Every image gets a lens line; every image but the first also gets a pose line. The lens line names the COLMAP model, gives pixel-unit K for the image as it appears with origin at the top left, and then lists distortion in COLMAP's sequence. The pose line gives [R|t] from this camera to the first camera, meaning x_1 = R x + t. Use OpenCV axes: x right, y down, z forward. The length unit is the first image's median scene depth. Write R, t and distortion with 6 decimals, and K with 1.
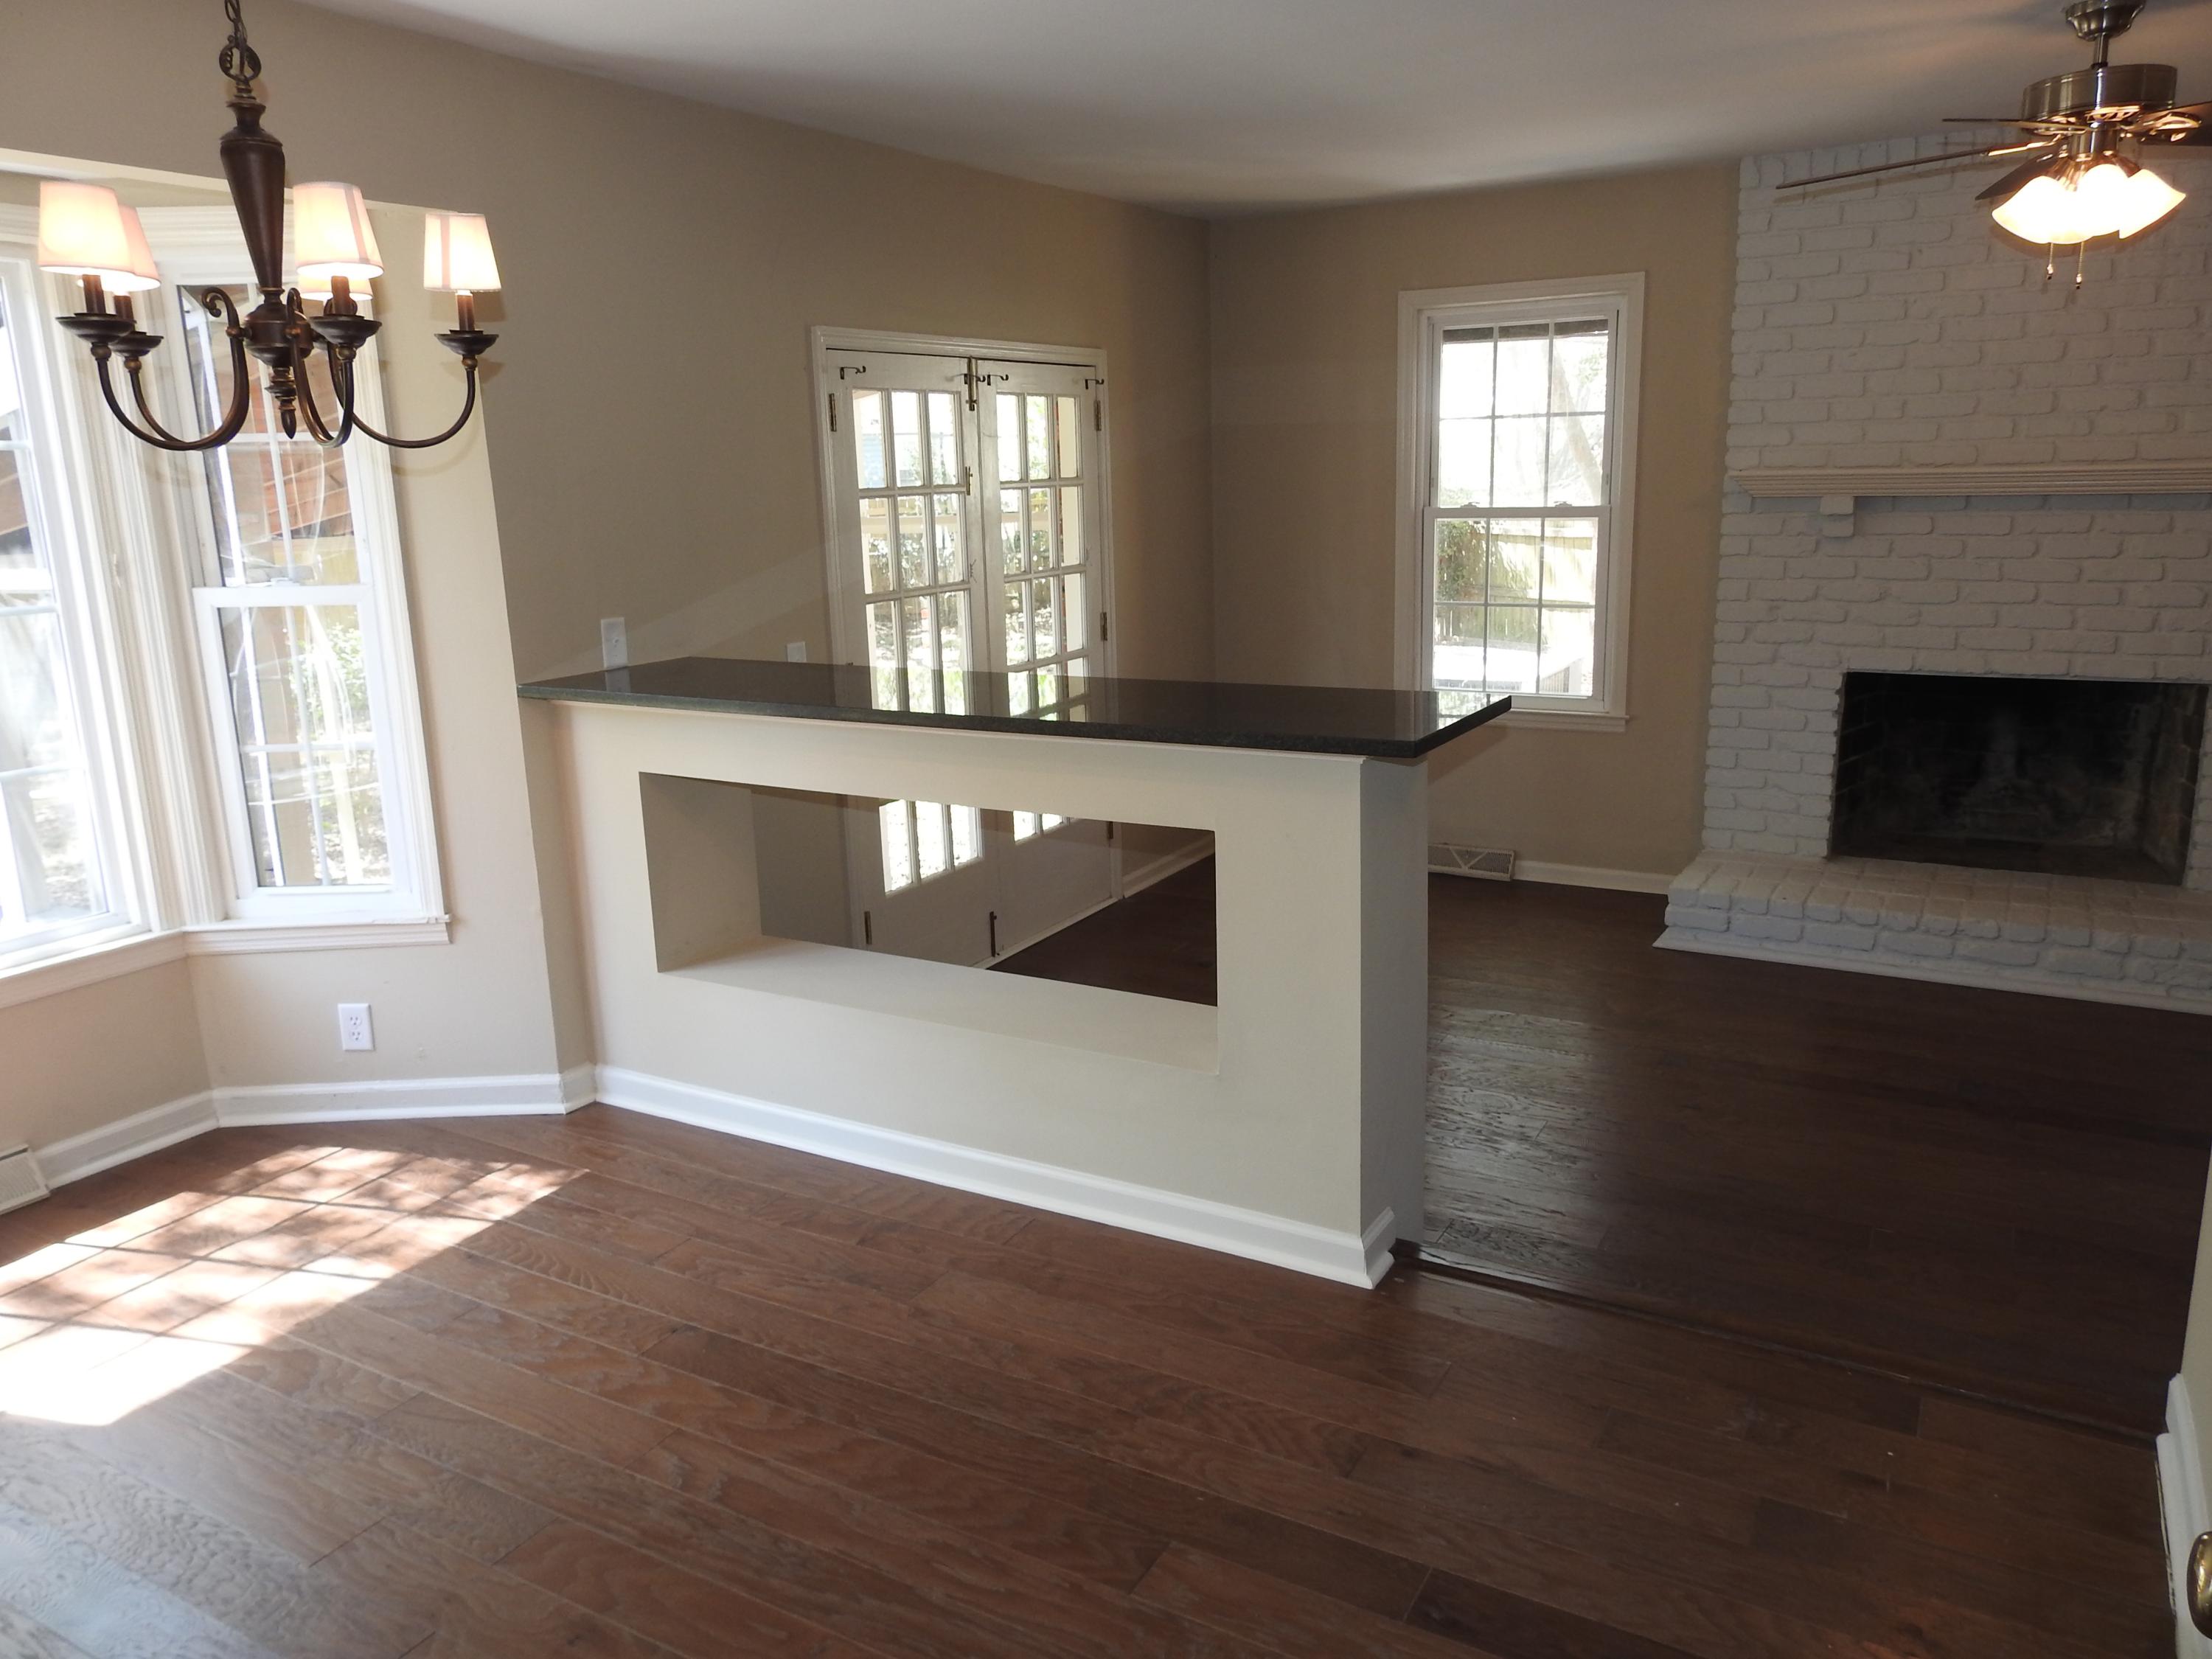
lens RADIAL K [[1619.3, 0, 1106.0], [0, 1619.3, 829.5], [0, 0, 1]] dist [0.001789, 0.000171]
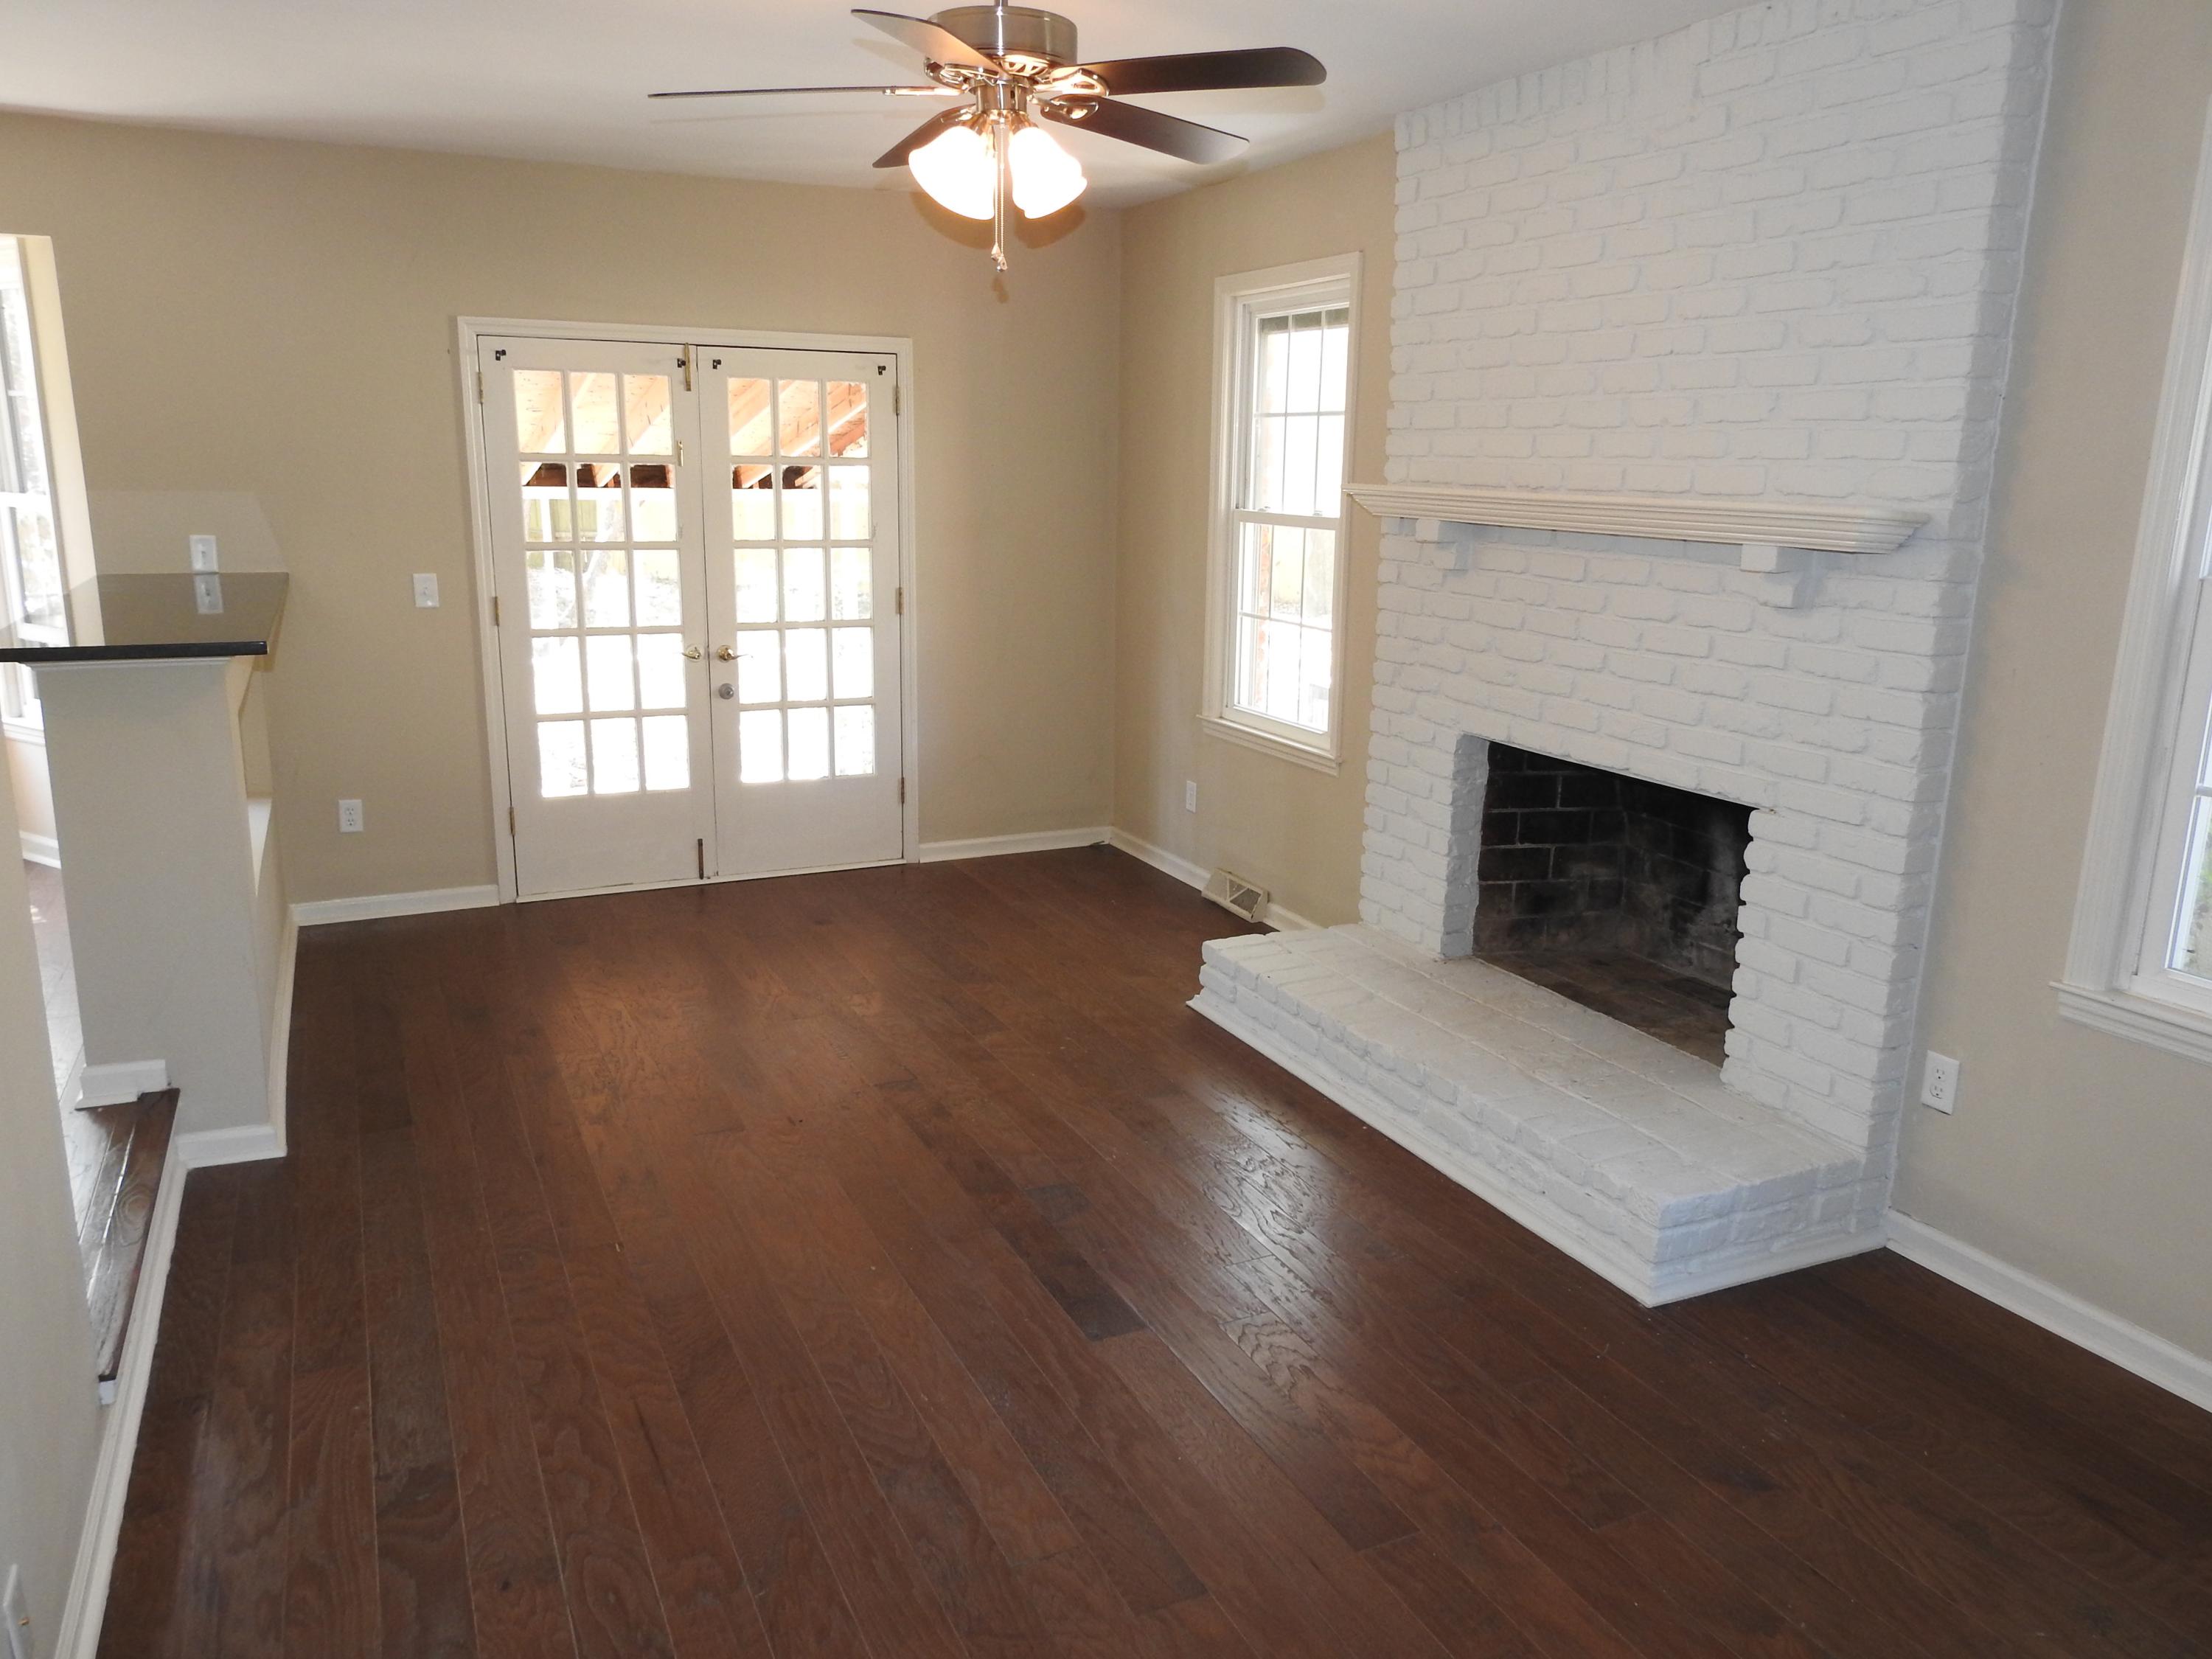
lens RADIAL K [[1619.3, 0, 1106.0], [0, 1619.3, 829.5], [0, 0, 1]] dist [0.001789, 0.000171]
pose [[0.820350, 0.171173, -0.545642, 0.748334], [-0.167281, 0.984245, 0.057266, -0.064887], [0.546848, 0.044297, 0.836059, 0.208566]]
